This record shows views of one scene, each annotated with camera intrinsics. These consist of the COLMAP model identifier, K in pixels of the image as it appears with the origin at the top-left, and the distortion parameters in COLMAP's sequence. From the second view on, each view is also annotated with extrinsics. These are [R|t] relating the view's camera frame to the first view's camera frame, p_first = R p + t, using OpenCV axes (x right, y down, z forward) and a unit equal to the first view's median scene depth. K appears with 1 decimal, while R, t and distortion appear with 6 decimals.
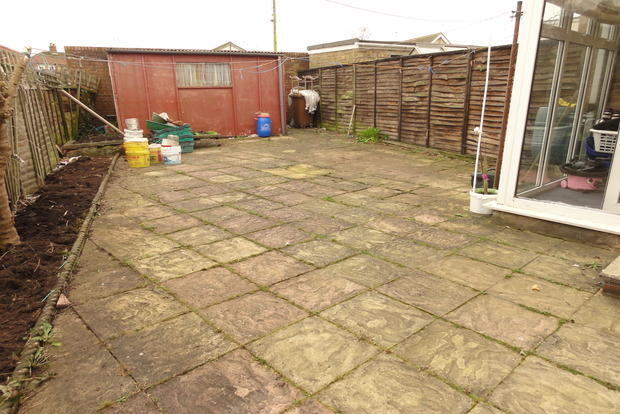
lens RADIAL K [[423.4, 0, 310.0], [0, 423.4, 207.0], [0, 0, 1]] dist [0.002947, 0.000489]
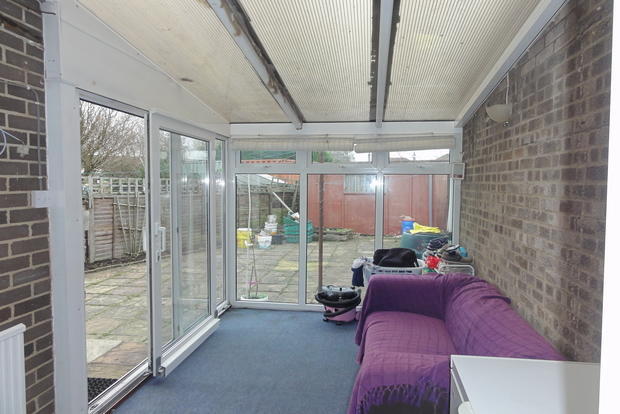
lens RADIAL K [[423.4, 0, 310.0], [0, 423.4, 207.0], [0, 0, 1]] dist [0.002947, 0.000489]
pose [[0.666025, 0.044454, -0.744604, 1.117801], [-0.209339, 0.969246, -0.129382, -0.124714], [0.715953, 0.242046, 0.654848, 0.259067]]
